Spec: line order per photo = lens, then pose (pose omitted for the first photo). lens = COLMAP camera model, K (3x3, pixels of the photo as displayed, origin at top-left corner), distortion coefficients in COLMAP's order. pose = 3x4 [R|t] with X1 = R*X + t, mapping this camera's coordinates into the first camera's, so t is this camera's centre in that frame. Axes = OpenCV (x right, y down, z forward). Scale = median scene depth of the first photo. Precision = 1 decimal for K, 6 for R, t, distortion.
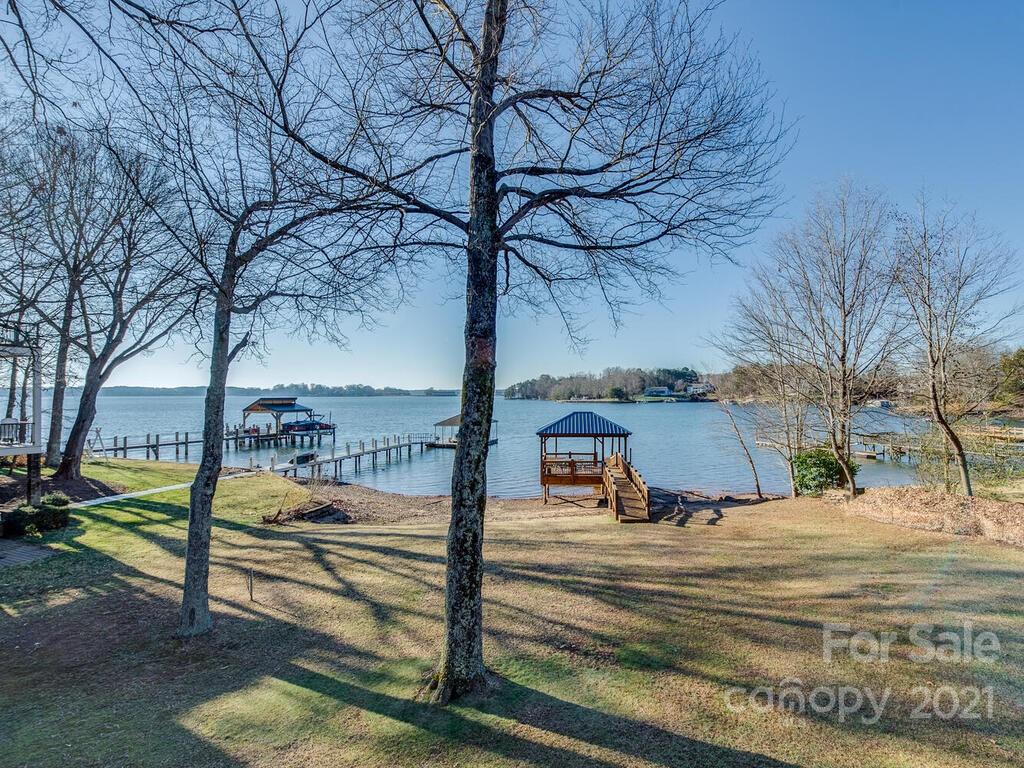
lens RADIAL K [[639.7, 0, 538.0], [0, 639.7, 383.0], [0, 0, 1]] dist [-0.004611, -0.001600]
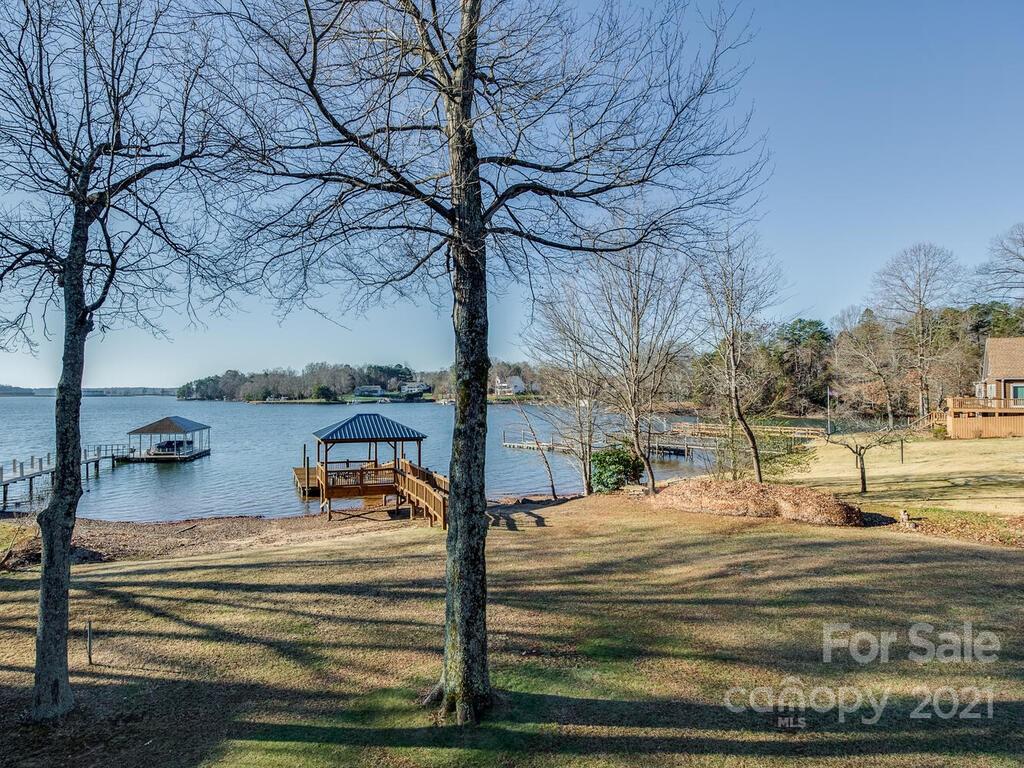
lens RADIAL K [[724.1, 0, 512.0], [0, 724.1, 384.0], [0, 0, 1]] dist [0.002405, 0.005169]
pose [[0.911420, 0.005898, 0.411435, -0.163172], [-0.007451, 0.999970, 0.002169, -0.000132], [-0.411409, -0.005042, 0.911437, 0.001374]]
